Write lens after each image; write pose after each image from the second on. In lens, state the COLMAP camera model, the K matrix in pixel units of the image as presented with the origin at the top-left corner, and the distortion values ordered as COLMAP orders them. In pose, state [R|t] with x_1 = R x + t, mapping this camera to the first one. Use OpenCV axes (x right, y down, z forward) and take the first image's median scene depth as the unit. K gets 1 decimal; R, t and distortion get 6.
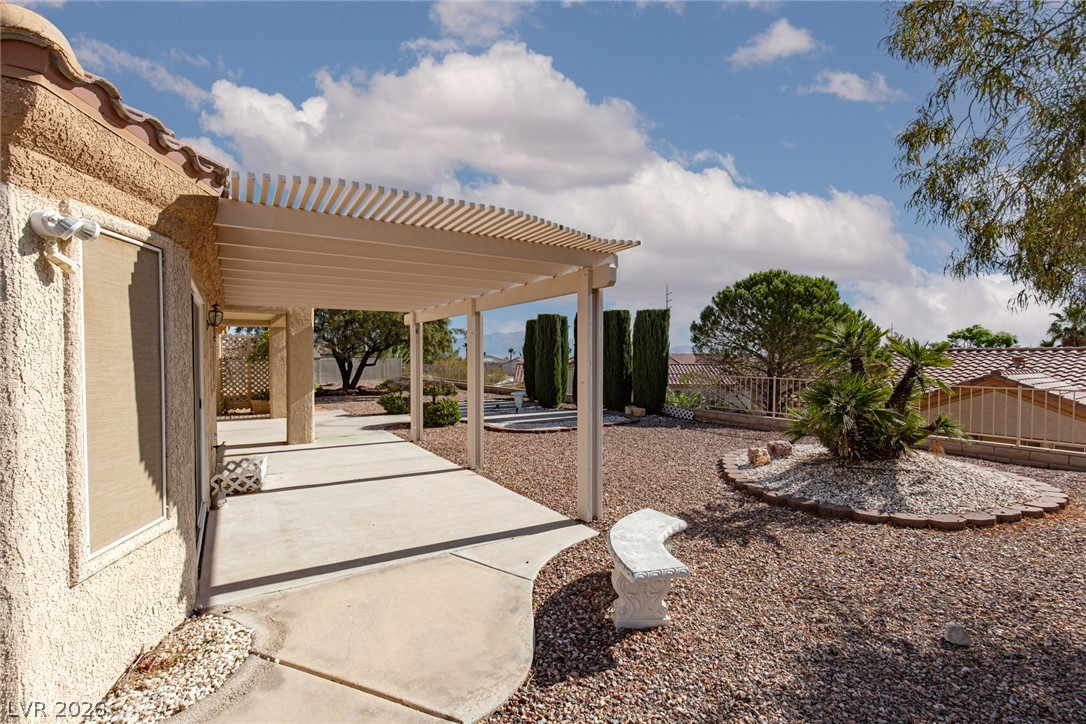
lens RADIAL K [[494.3, 0, 546.9], [0, 494.3, 370.3], [0, 0, 1]] dist [0.010994, -0.000285]
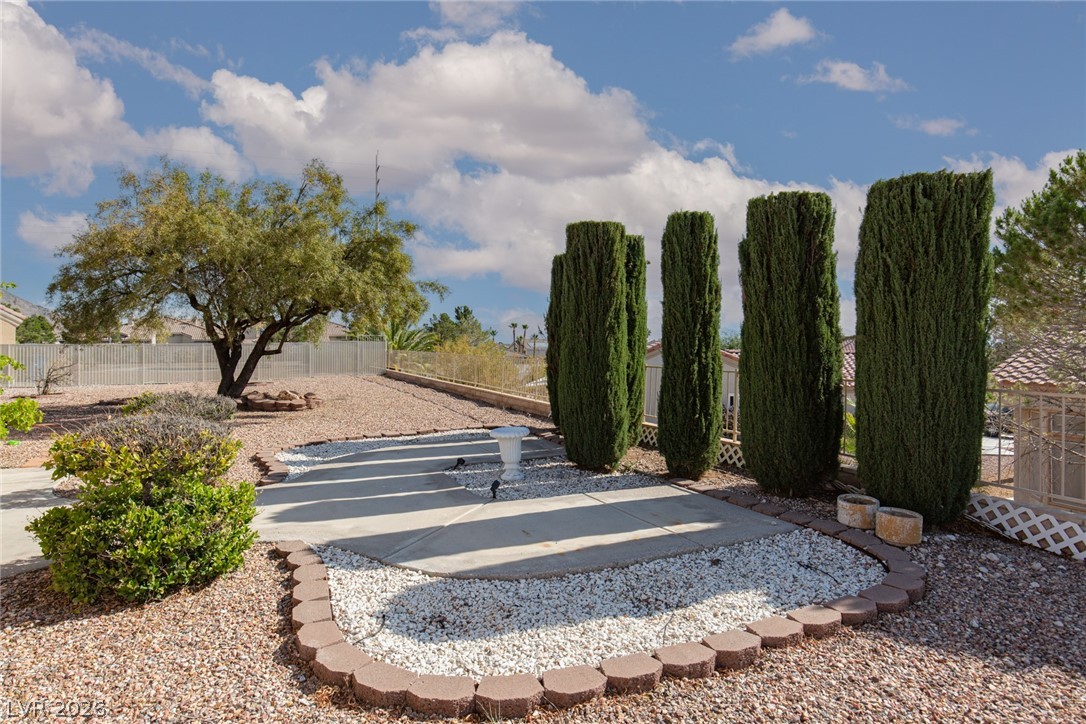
lens RADIAL K [[609.5, 0, 511.6], [0, 609.5, 357.6], [0, 0, 1]] dist [0.002754, 0.001239]
pose [[0.984669, 0.002880, -0.174411, 0.024008], [-0.002448, 0.999993, 0.002692, -0.011342], [0.174418, -0.002223, 0.984669, 0.531422]]
